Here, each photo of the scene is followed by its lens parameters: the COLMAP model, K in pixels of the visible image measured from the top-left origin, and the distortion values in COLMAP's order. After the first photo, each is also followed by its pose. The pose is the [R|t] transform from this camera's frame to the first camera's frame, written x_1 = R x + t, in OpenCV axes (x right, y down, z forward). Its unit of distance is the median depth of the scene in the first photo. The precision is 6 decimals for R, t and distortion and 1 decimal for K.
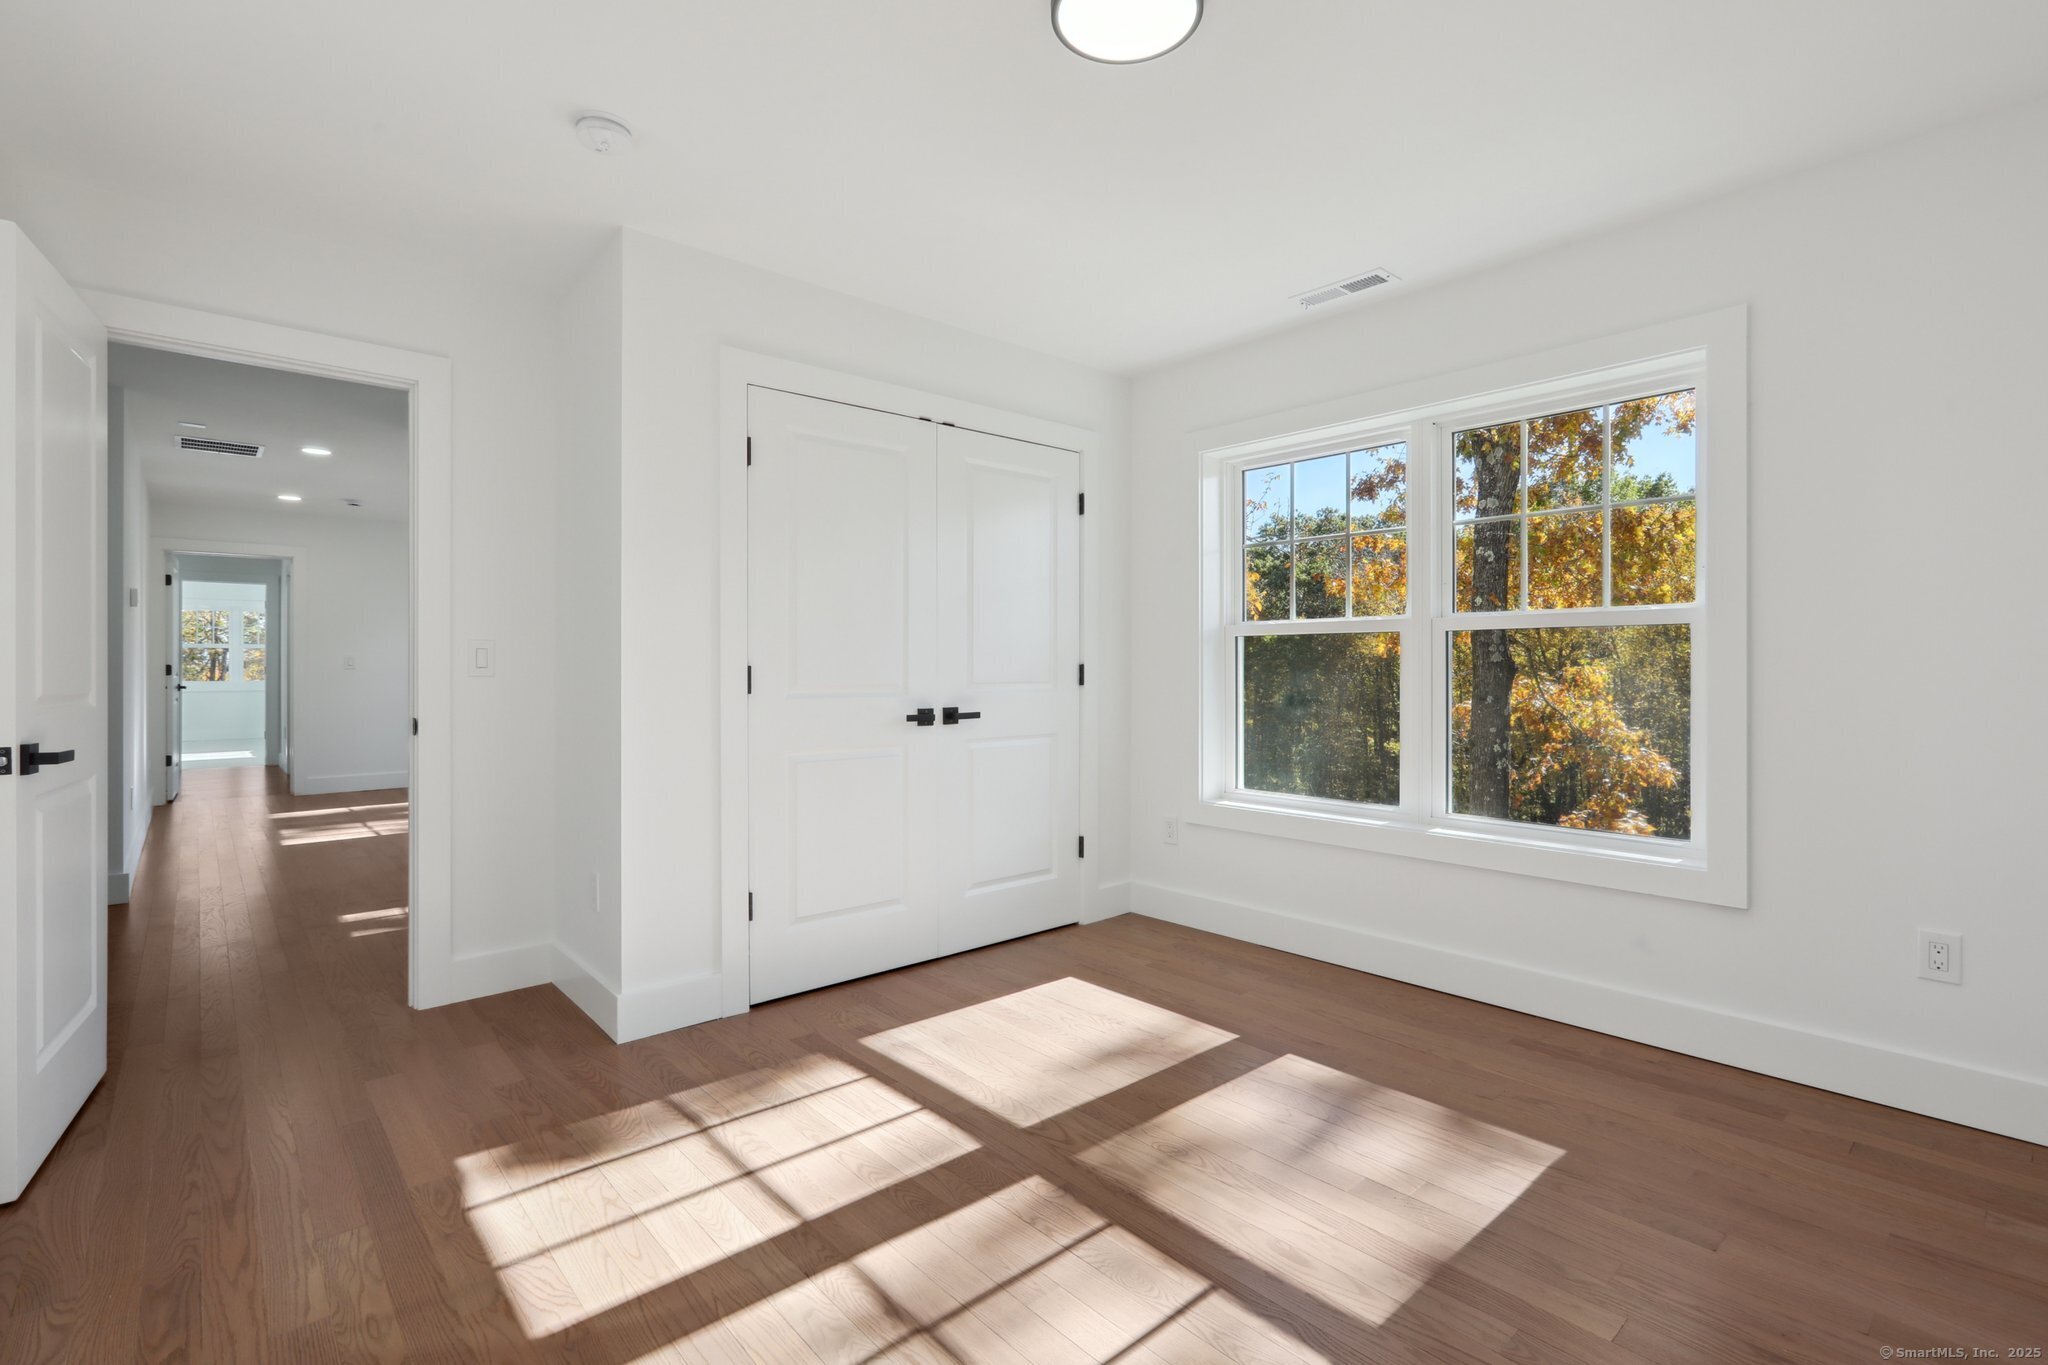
lens RADIAL K [[944.3, 0, 1025.9], [0, 944.3, 673.7], [0, 0, 1]] dist [0.000710, 0.000592]
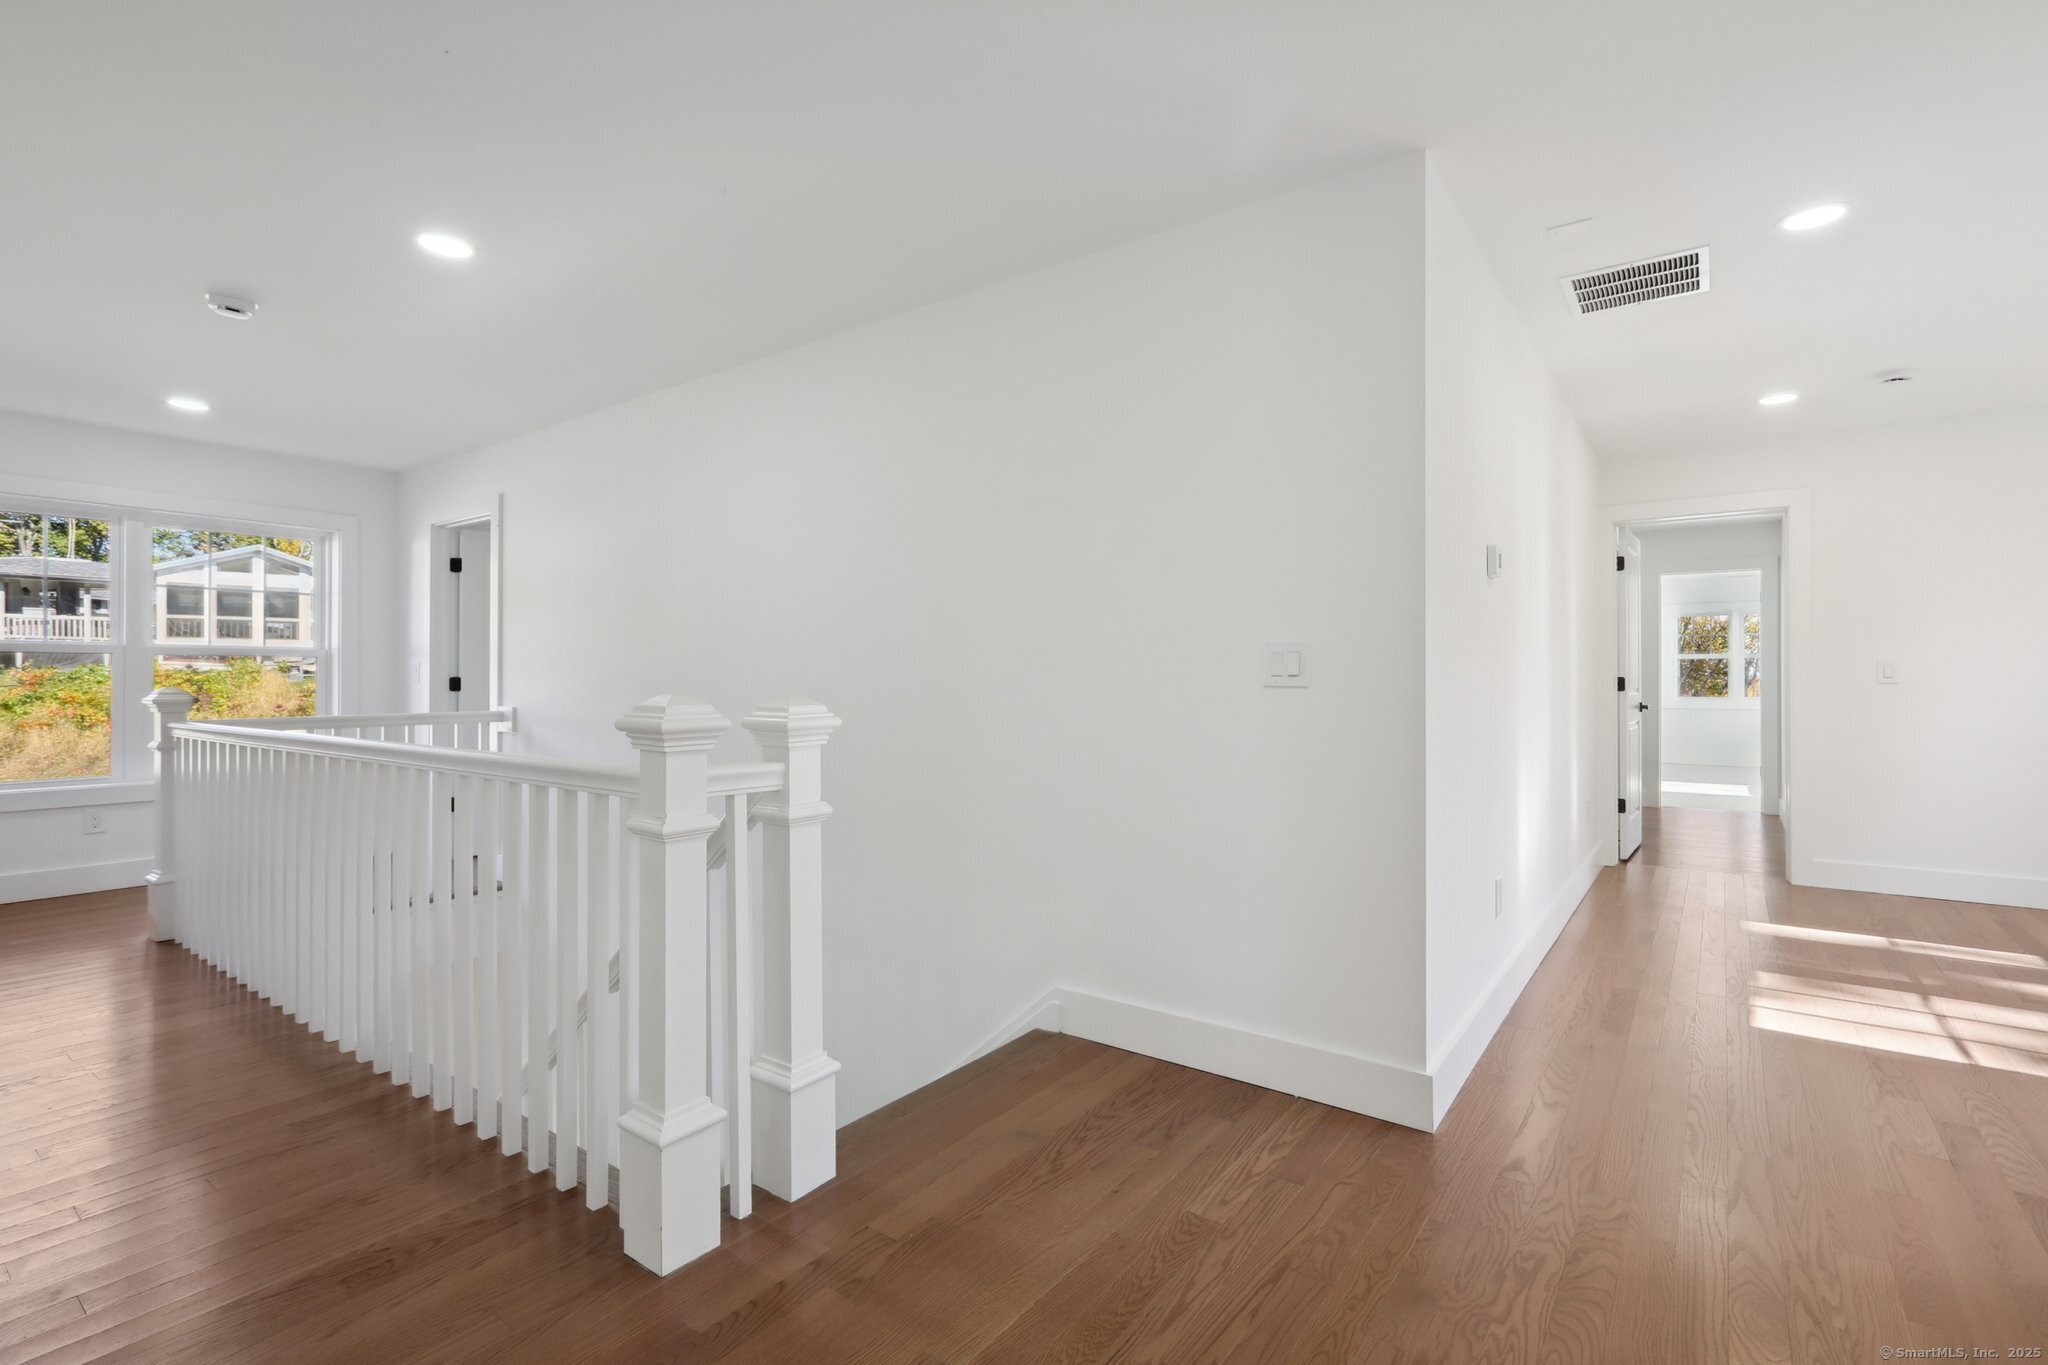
lens RADIAL K [[944.3, 0, 1025.9], [0, 944.3, 673.7], [0, 0, 1]] dist [0.000710, 0.000592]
pose [[0.211345, -0.006726, -0.977388, -0.287450], [-0.005176, 0.999955, -0.008000, -0.004113], [0.977398, 0.006750, 0.211301, 0.396234]]
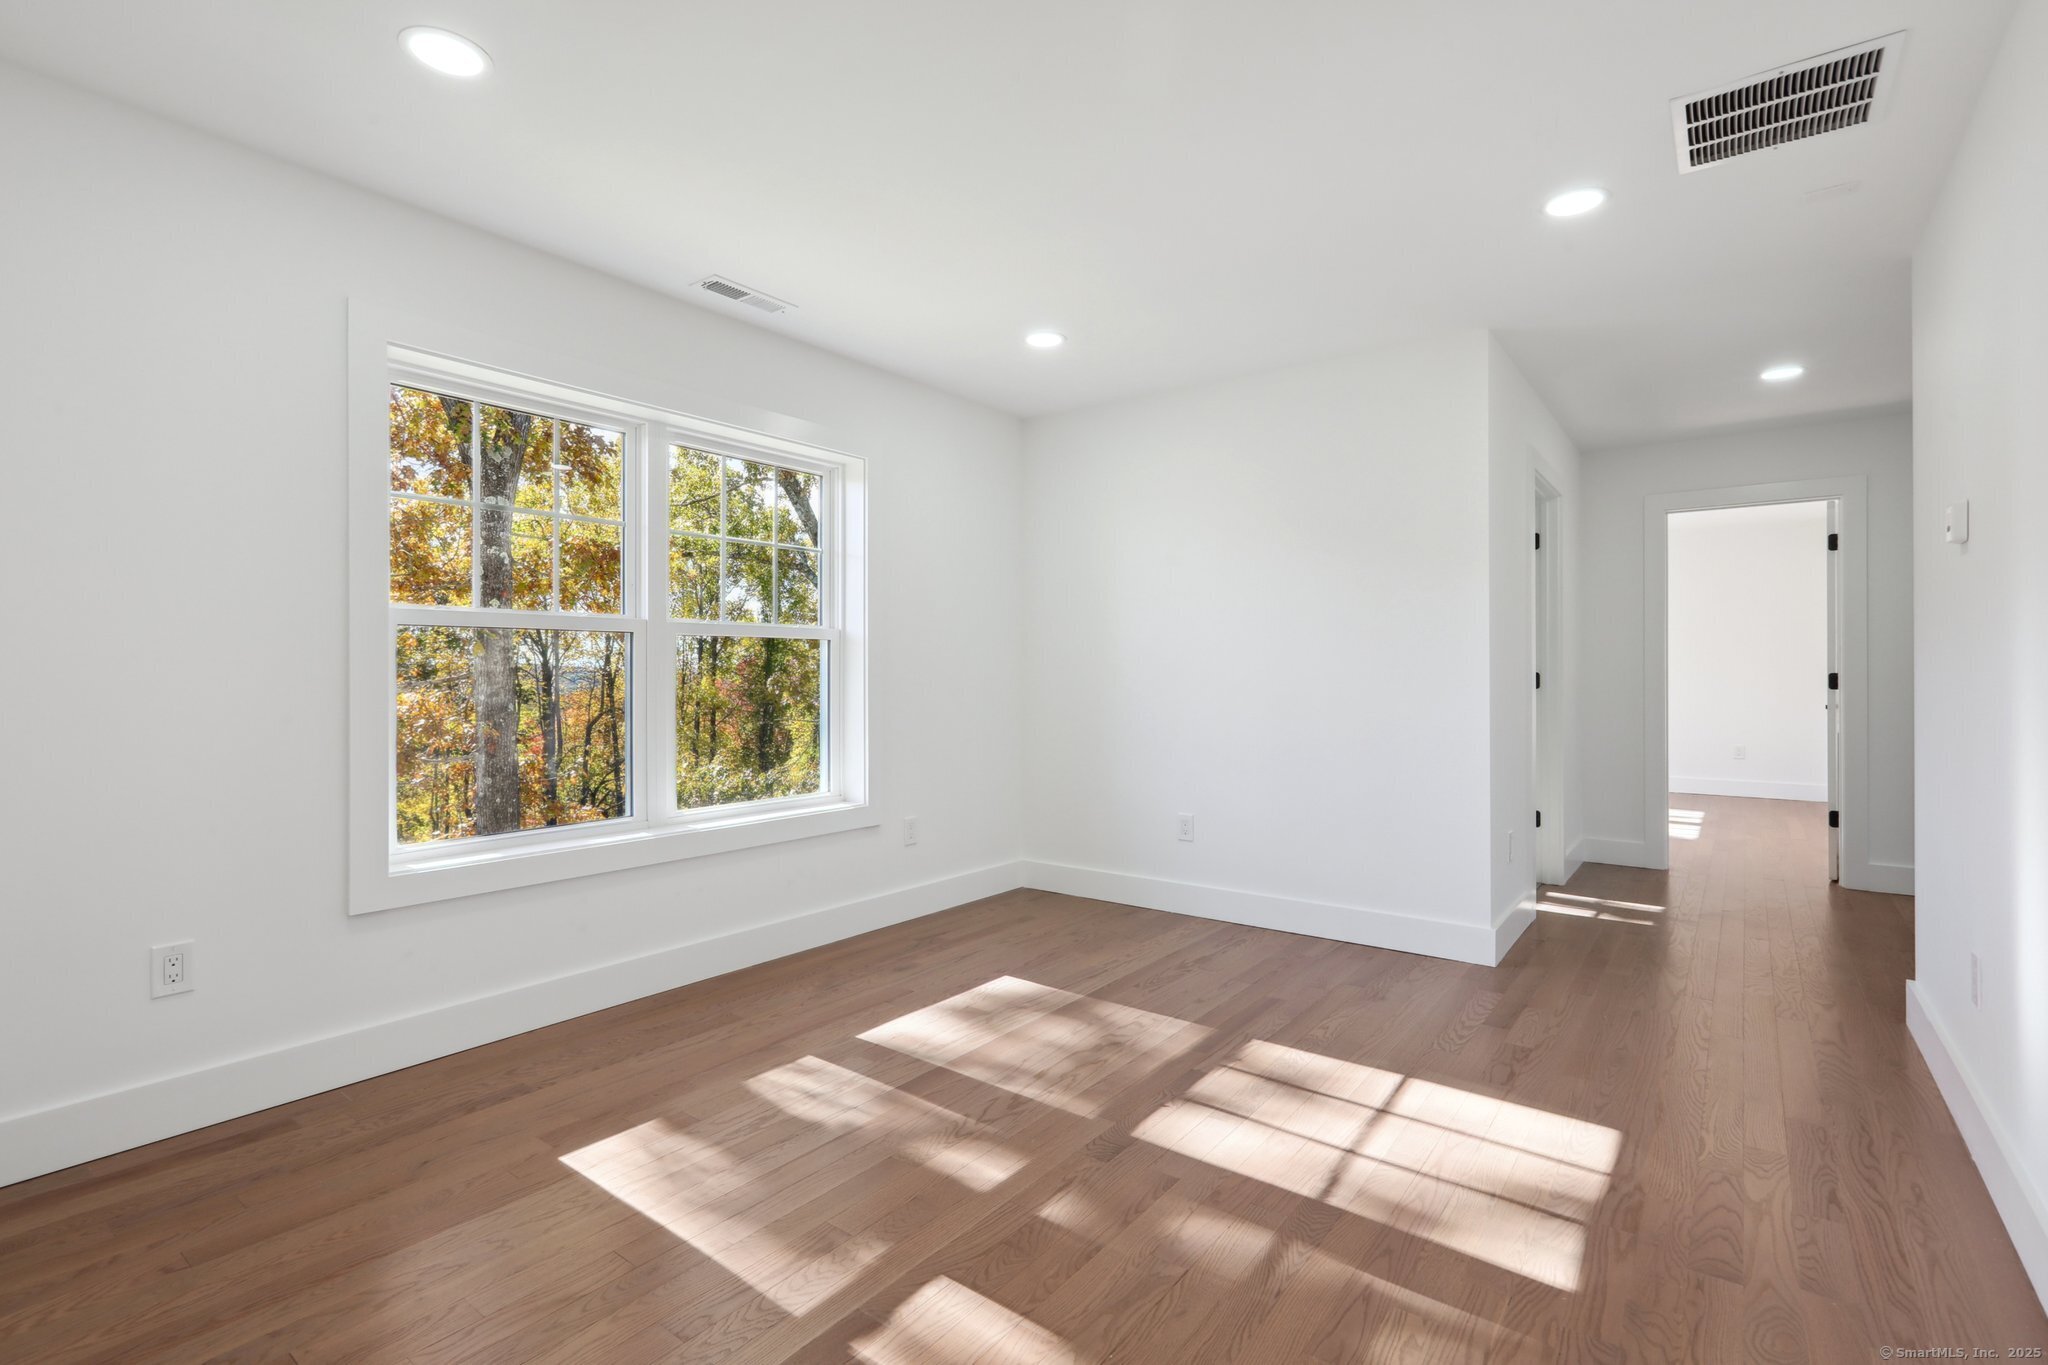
lens RADIAL K [[944.3, 0, 1025.9], [0, 944.3, 673.7], [0, 0, 1]] dist [0.000710, 0.000592]
pose [[-0.199260, 0.003023, 0.979942, -0.865428], [0.003987, 0.999989, -0.002274, -0.006521], [-0.979938, 0.003454, -0.199270, 1.021355]]
